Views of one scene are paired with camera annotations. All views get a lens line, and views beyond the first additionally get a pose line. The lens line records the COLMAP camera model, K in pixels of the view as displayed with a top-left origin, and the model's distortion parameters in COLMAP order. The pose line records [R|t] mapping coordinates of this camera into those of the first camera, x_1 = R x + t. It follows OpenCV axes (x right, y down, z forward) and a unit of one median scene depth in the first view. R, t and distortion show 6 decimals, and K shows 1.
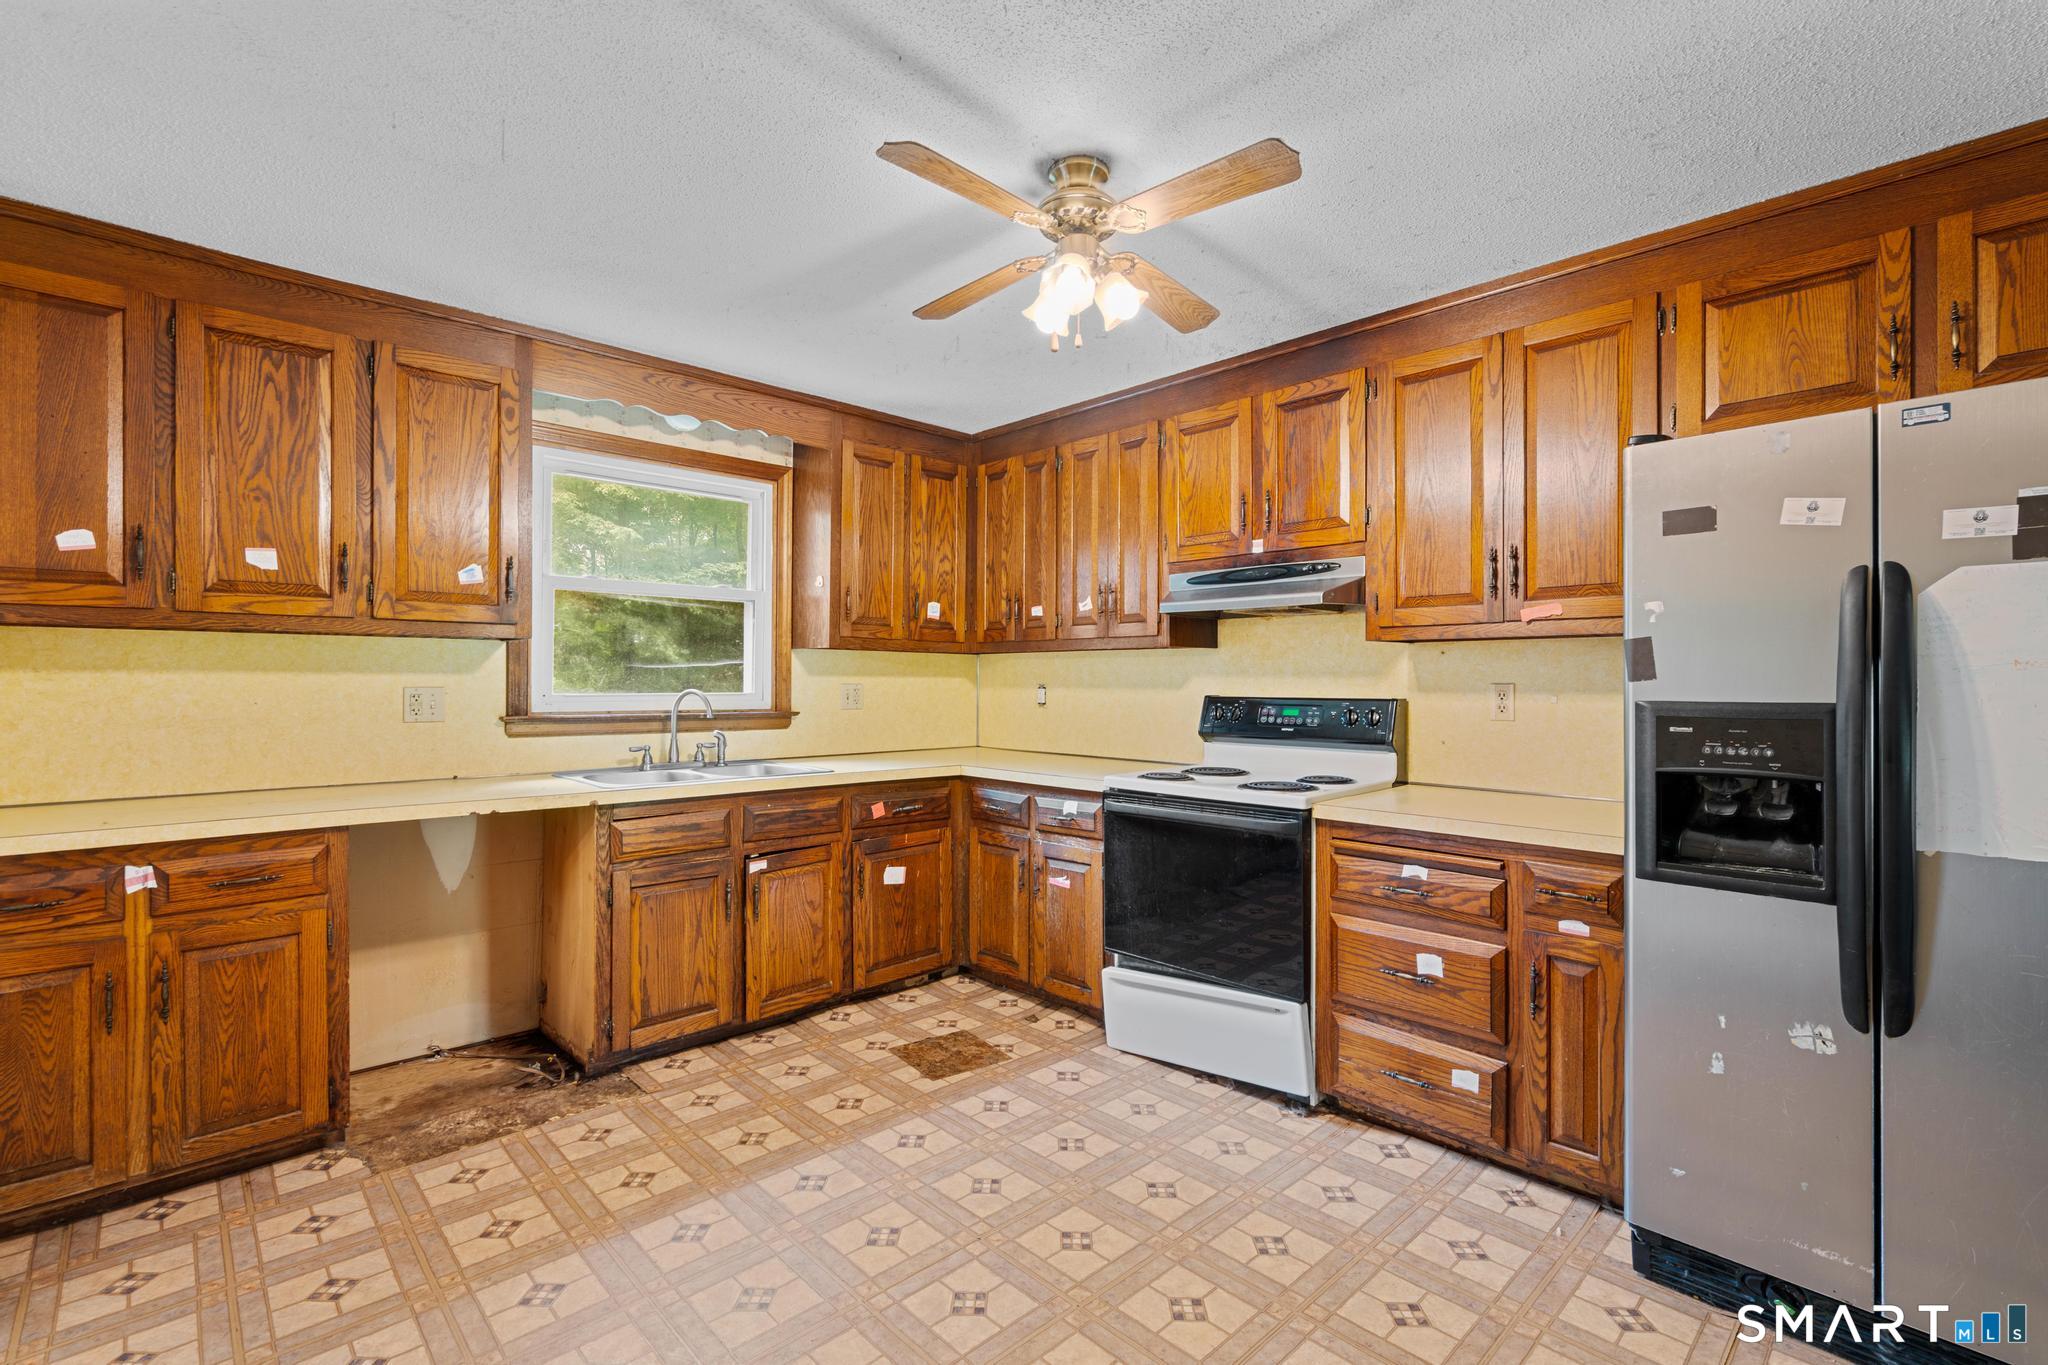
lens RADIAL K [[923.8, 0, 1038.2], [0, 923.8, 680.1], [0, 0, 1]] dist [-0.004469, 0.001699]
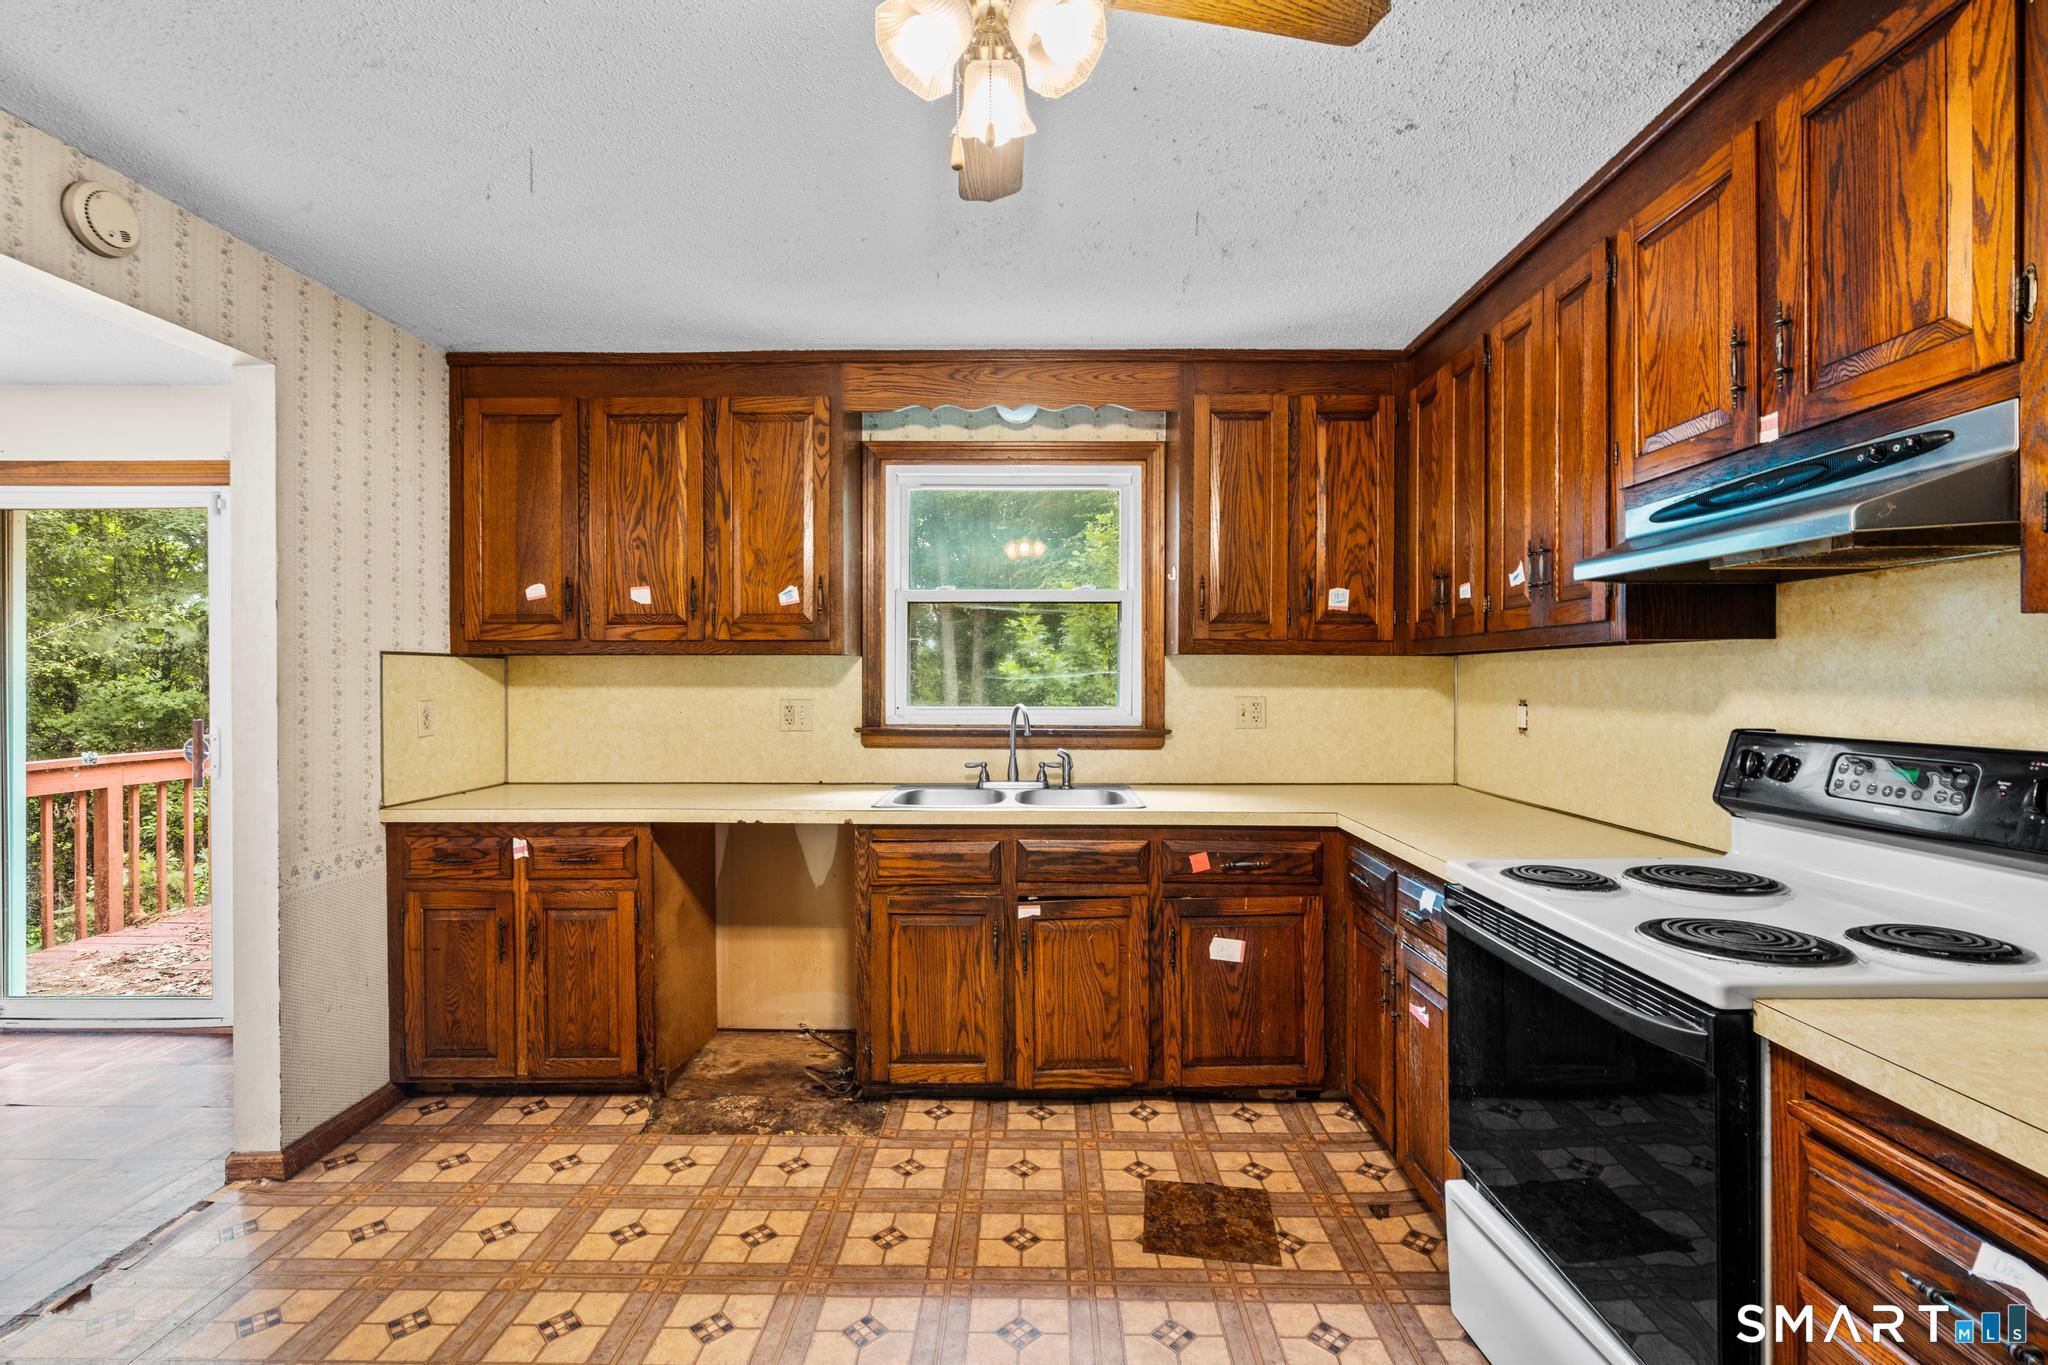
lens RADIAL K [[923.8, 0, 1035.6], [0, 923.8, 683.7], [0, 0, 1]] dist [-0.004469, 0.001699]
pose [[0.710016, 0.000626, -0.704185, 0.327414], [0.002194, 0.999993, 0.003102, -0.014442], [0.704182, -0.003747, 0.710010, 0.417388]]
